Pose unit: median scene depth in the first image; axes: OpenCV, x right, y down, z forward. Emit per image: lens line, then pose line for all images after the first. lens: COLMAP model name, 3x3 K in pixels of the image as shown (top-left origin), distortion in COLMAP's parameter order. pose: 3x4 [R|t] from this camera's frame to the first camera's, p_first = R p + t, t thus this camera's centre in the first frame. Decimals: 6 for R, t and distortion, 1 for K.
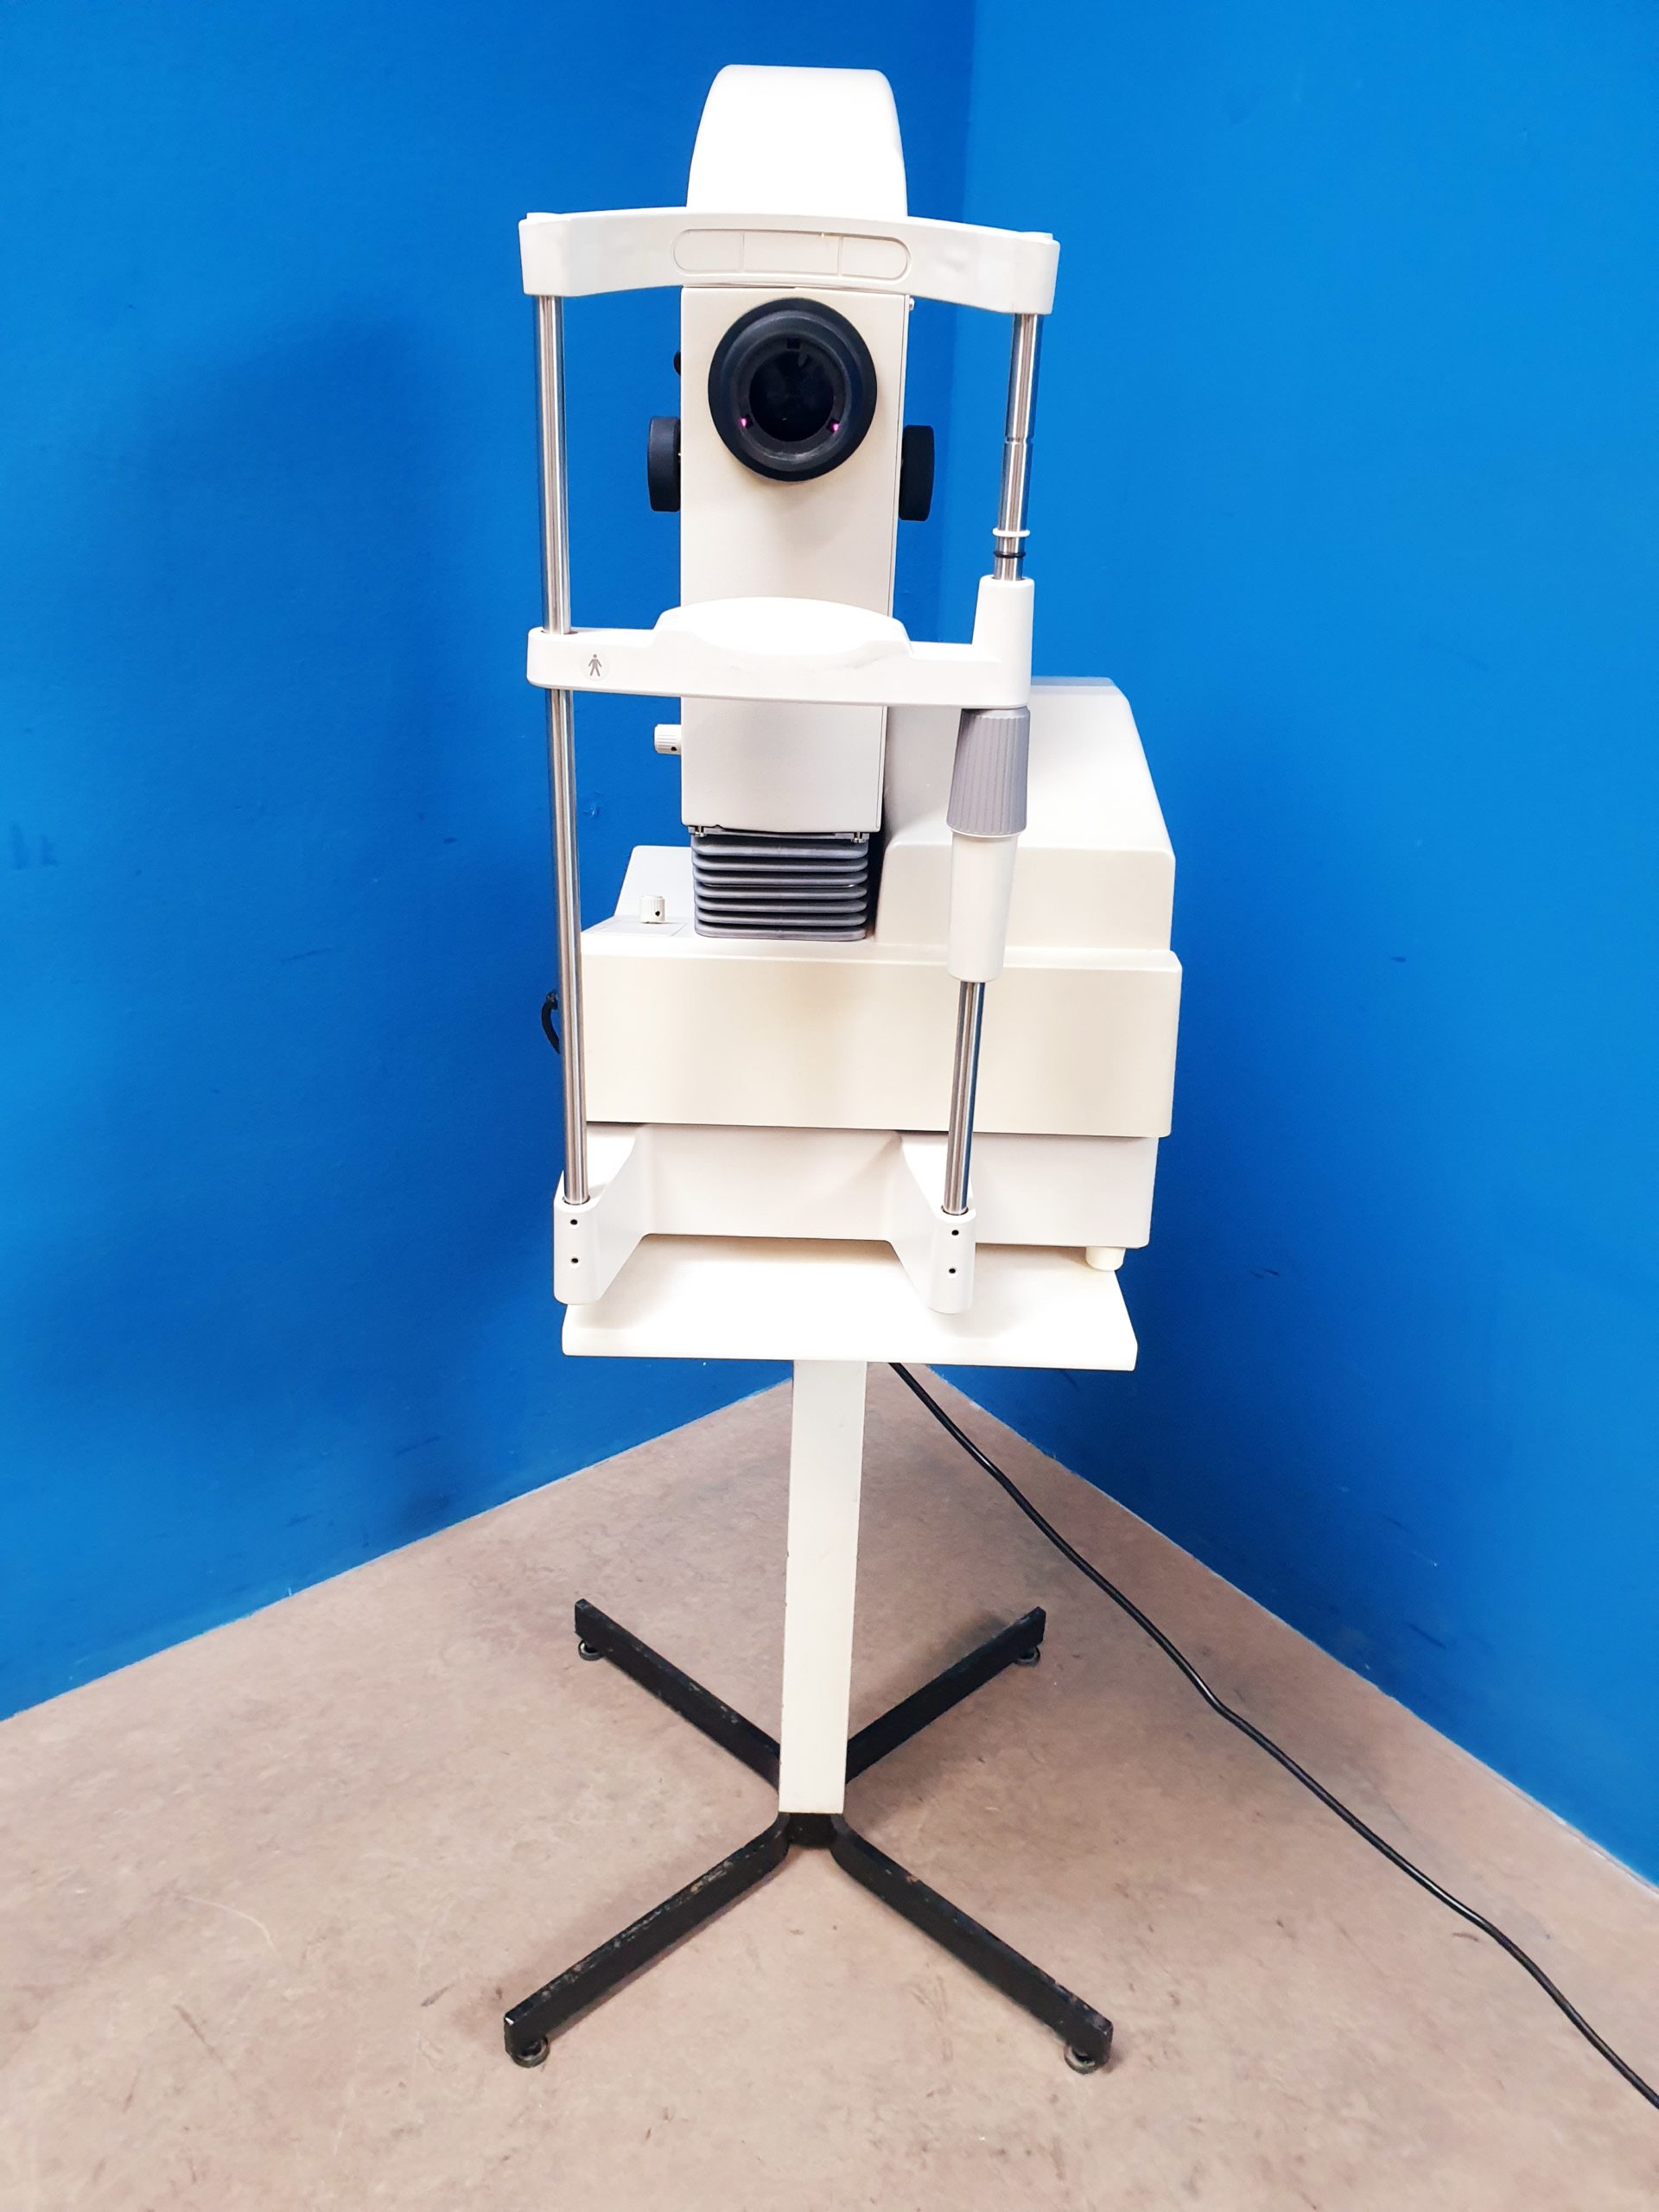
lens RADIAL K [[1735.9, 0, 827.1], [0, 1735.9, 1129.2], [0, 0, 1]] dist [-0.044183, 0.103092]
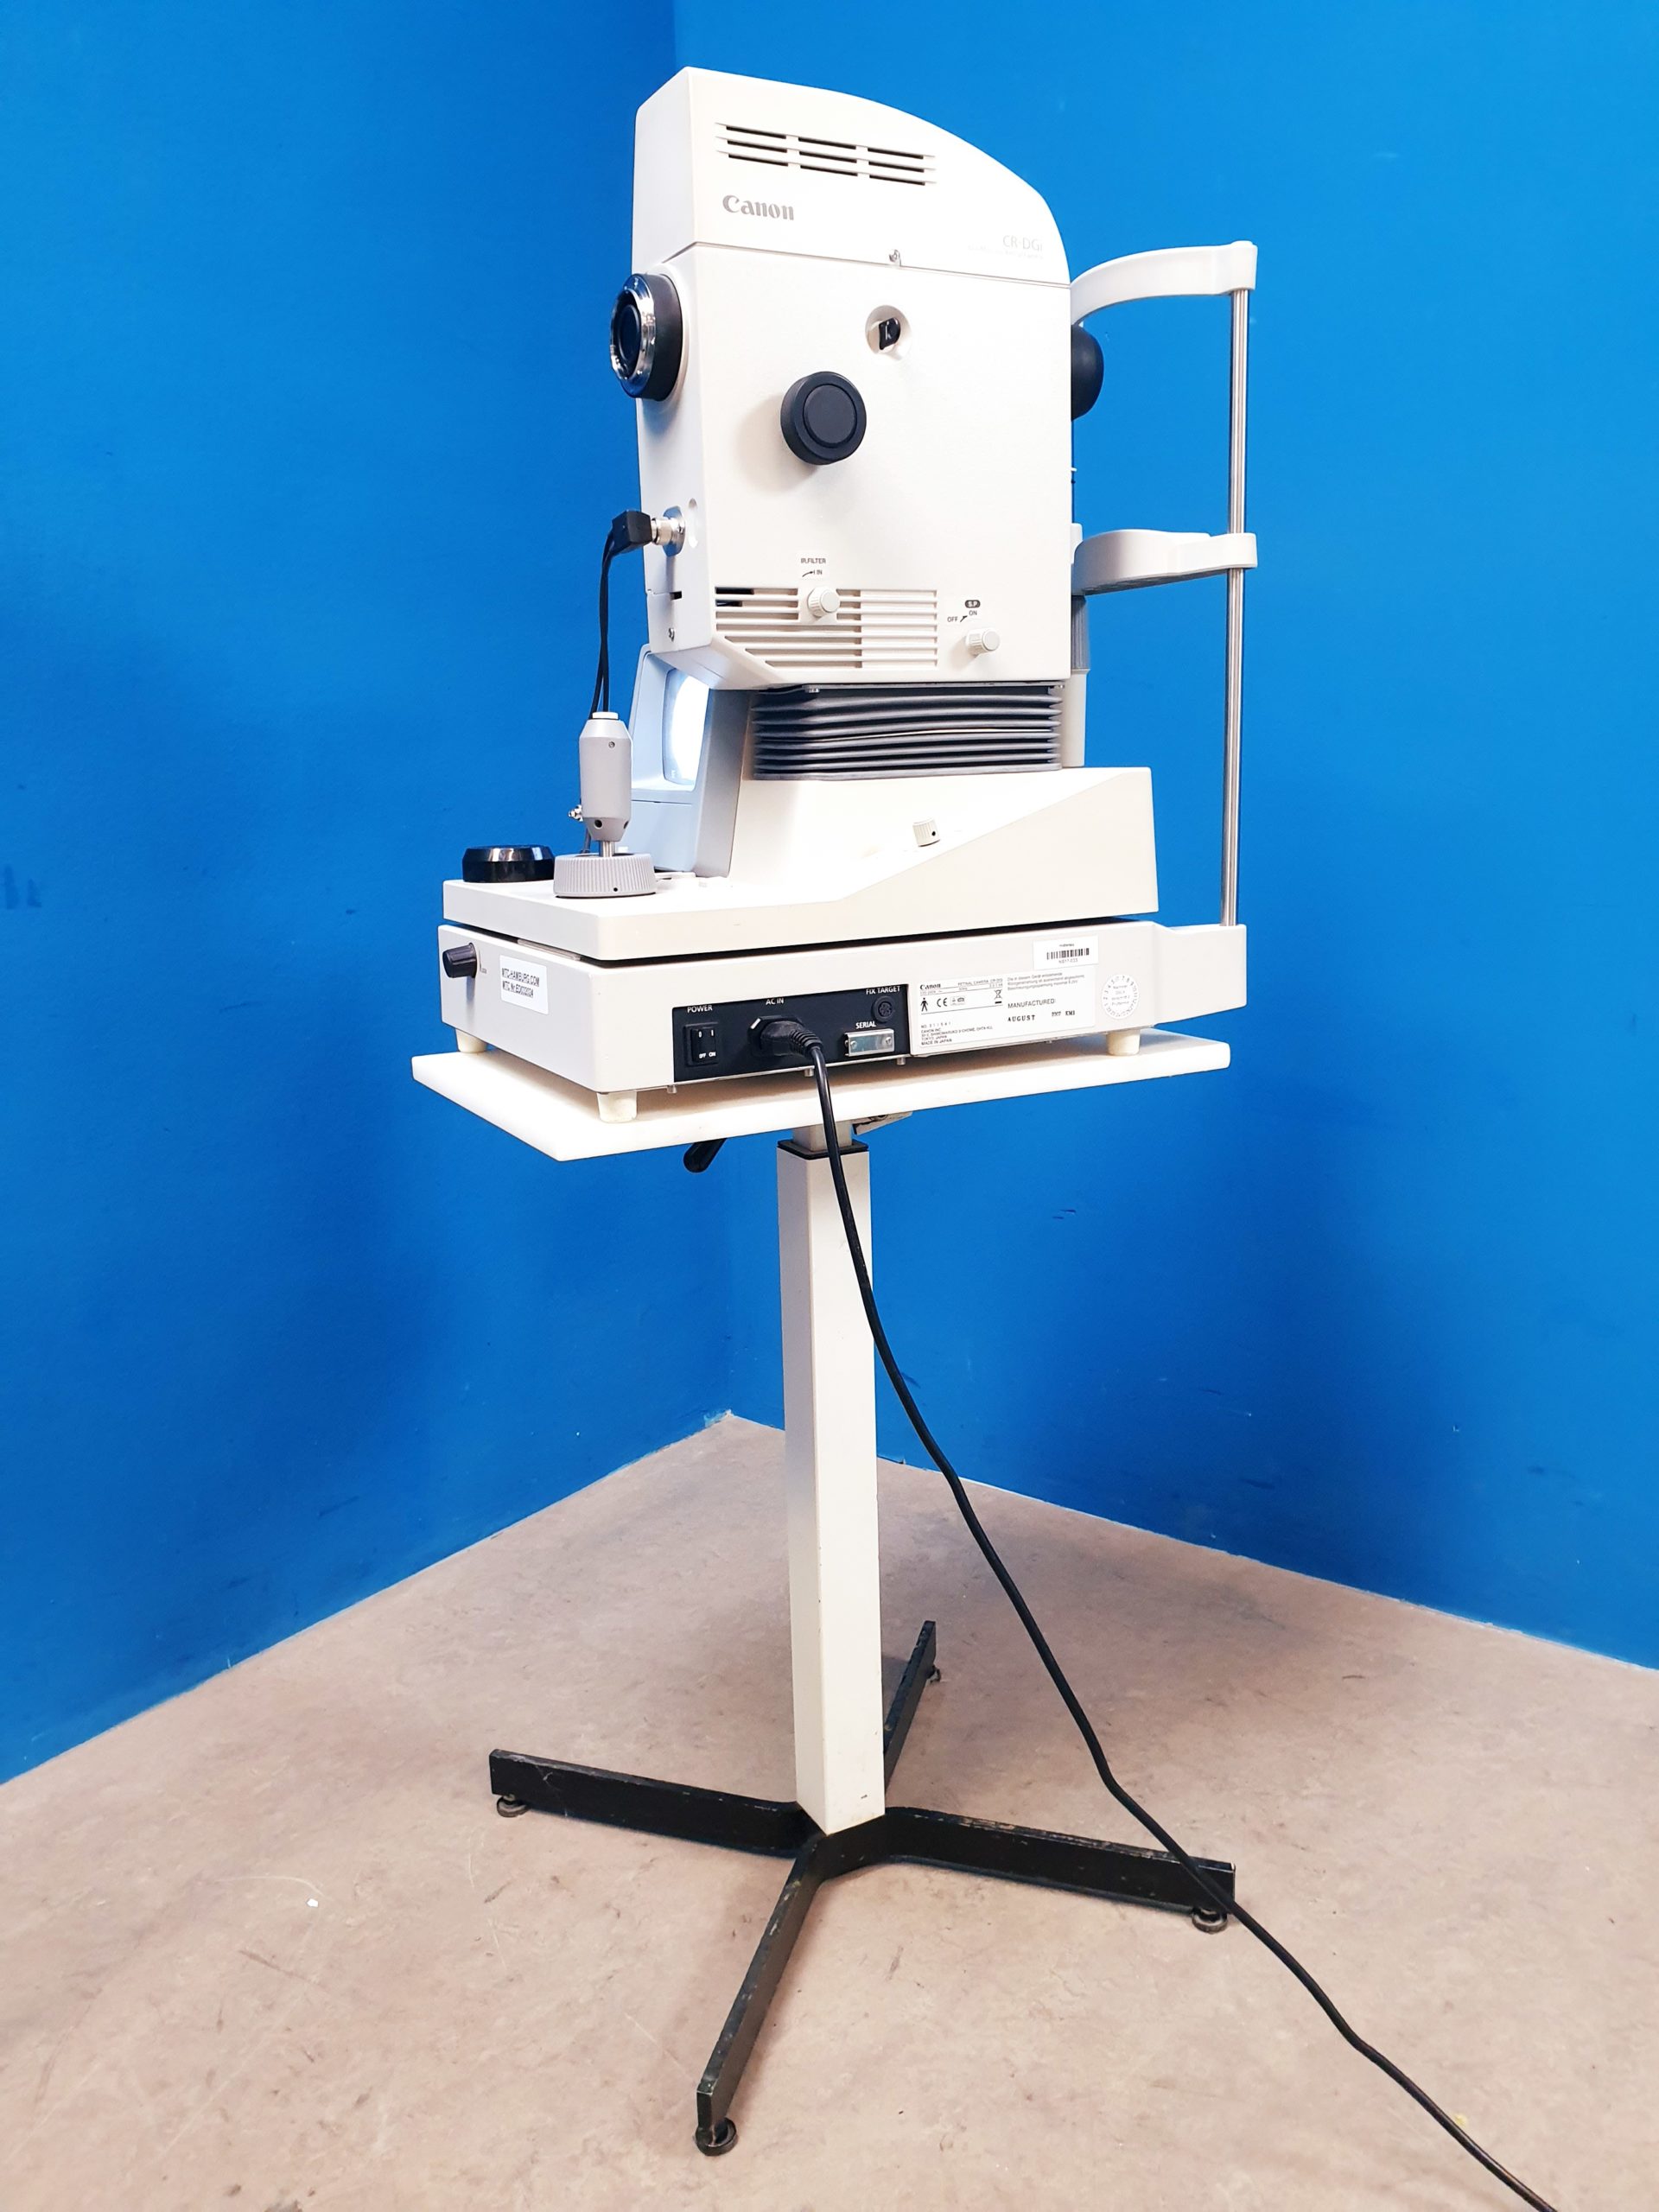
lens RADIAL K [[1725.6, 0, 852.6], [0, 1725.6, 1108.0], [0, 0, 1]] dist [-0.040774, 0.106515]
pose [[0.961336, -0.115421, 0.250021, -0.217598], [0.175093, 0.956958, -0.231461, 0.316093], [-0.212544, 0.266289, 0.940168, -0.141695]]
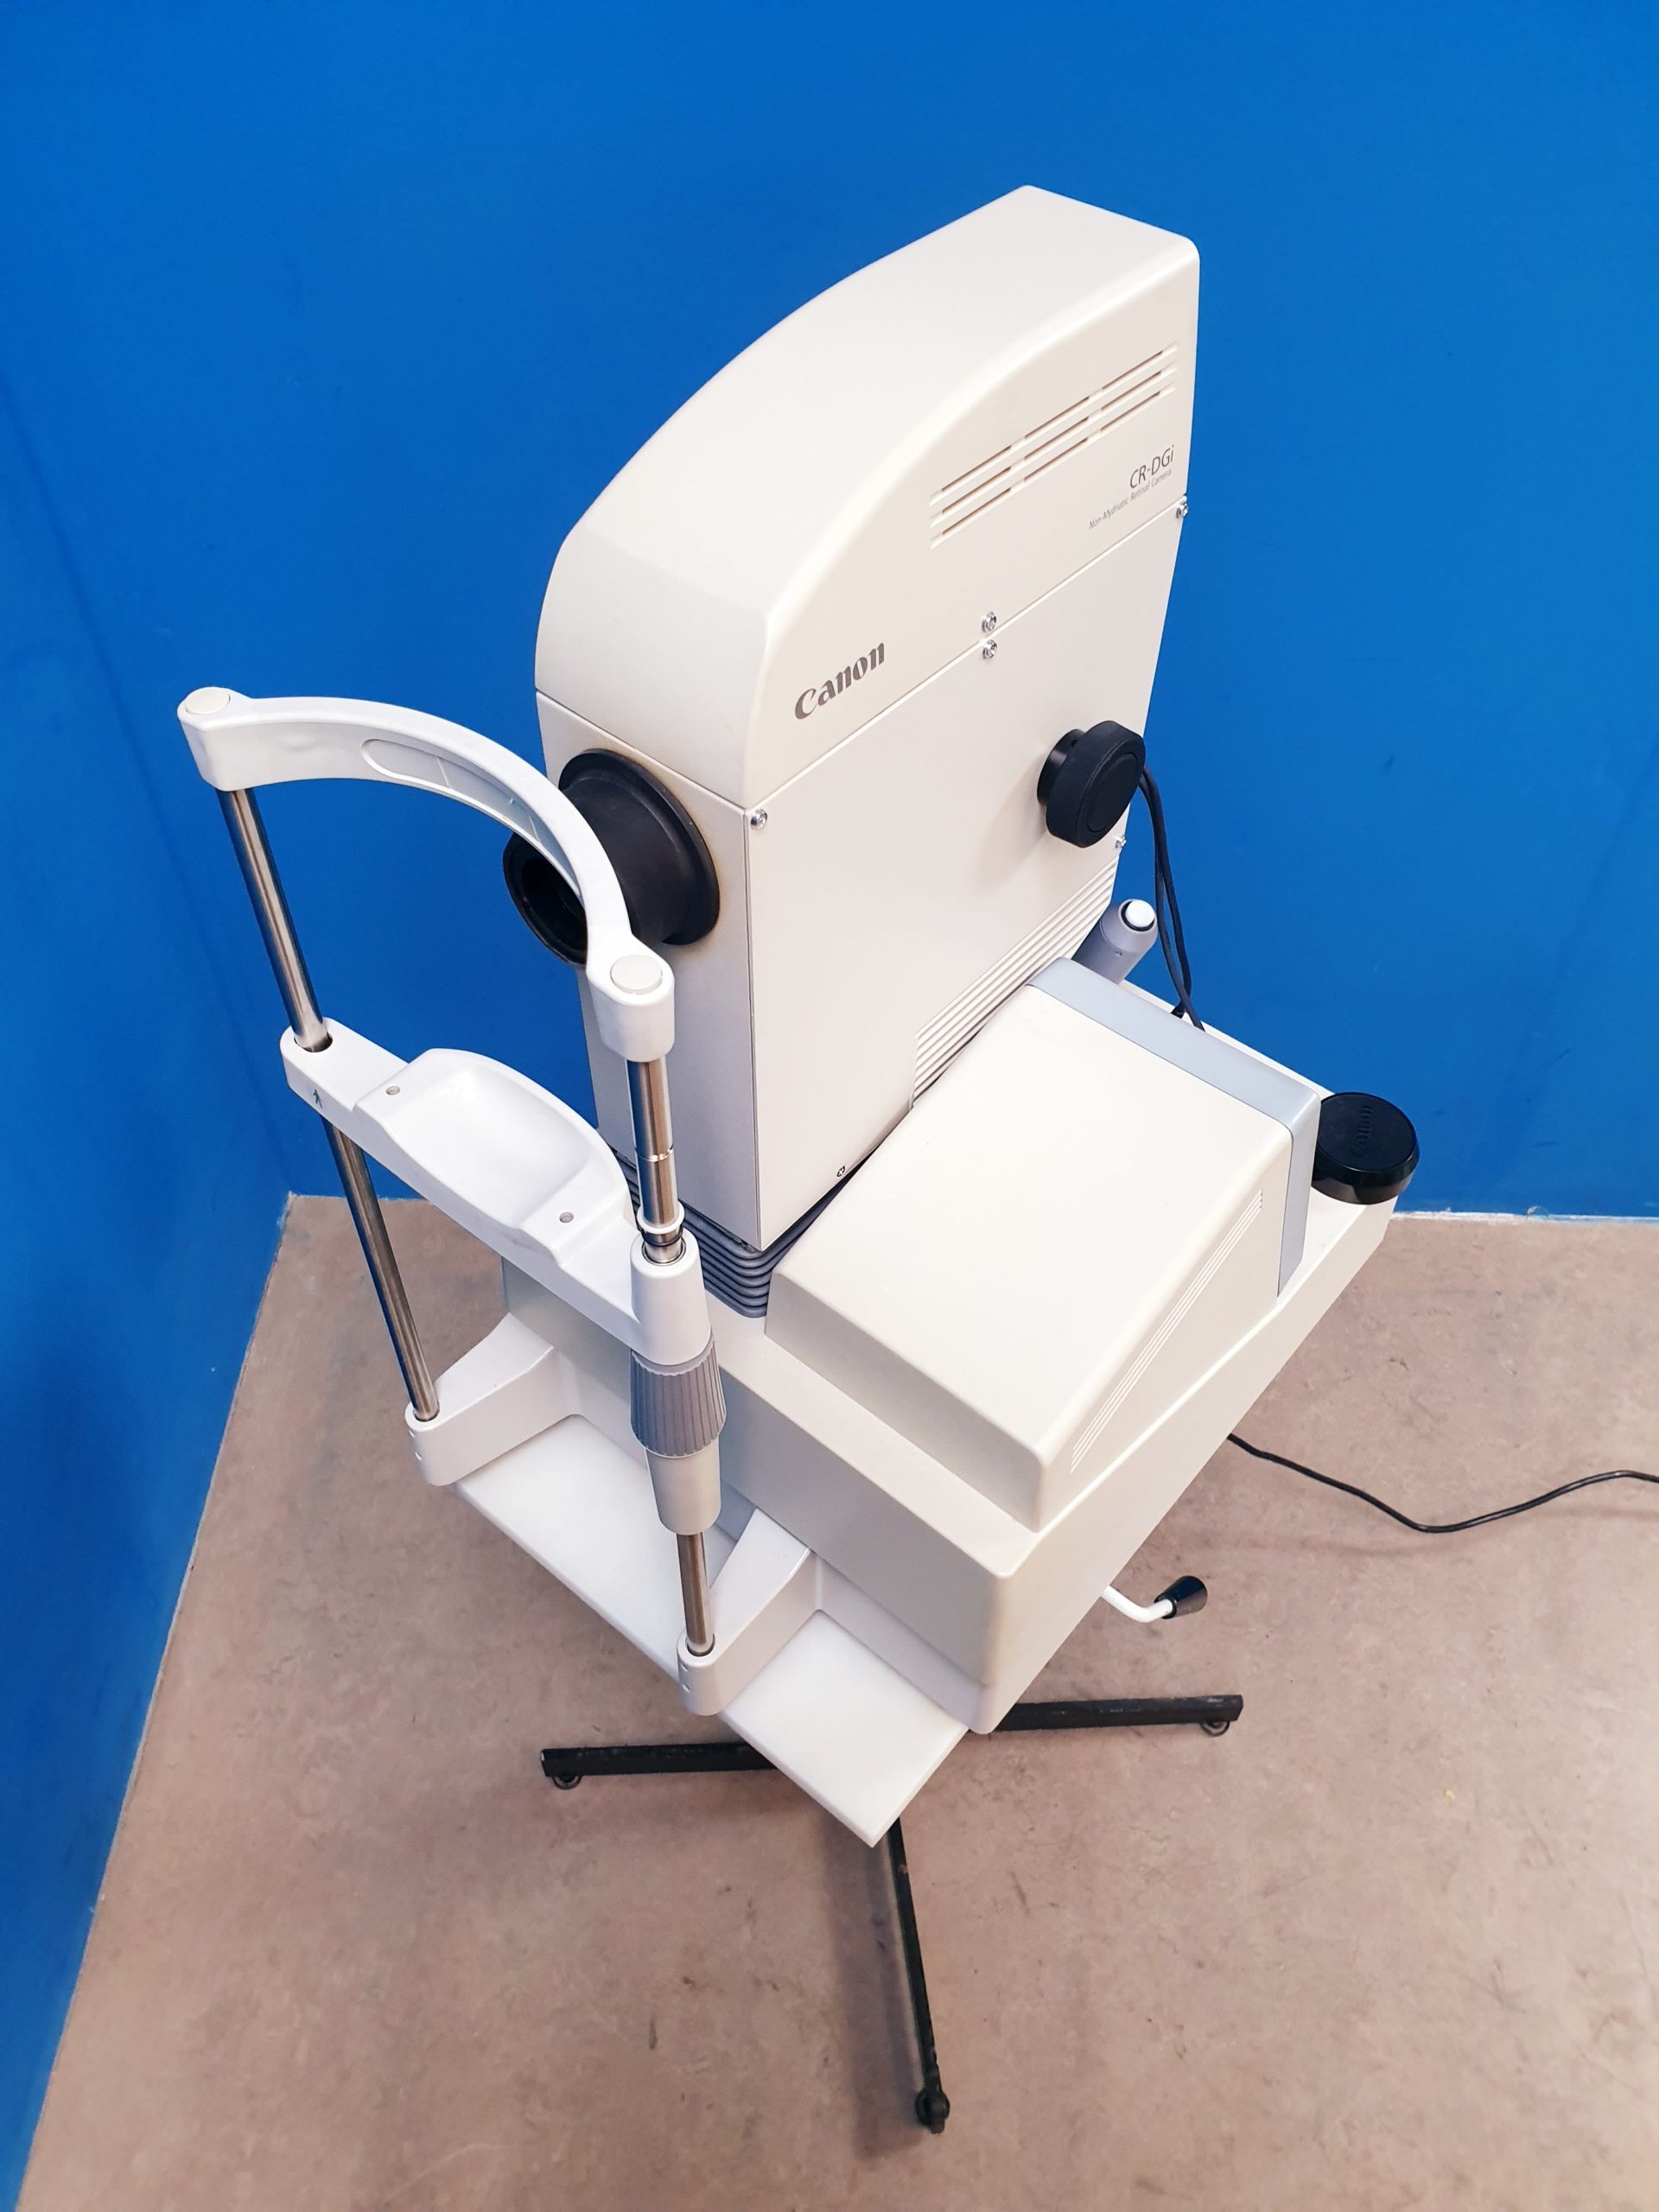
lens RADIAL K [[1735.9, 0, 827.1], [0, 1735.9, 1129.2], [0, 0, 1]] dist [-0.044183, 0.103092]
pose [[0.633649, -0.606581, 0.480155, -0.322297], [0.371409, 0.782978, 0.499000, -0.416677], [-0.678635, -0.137857, 0.721423, 0.226180]]
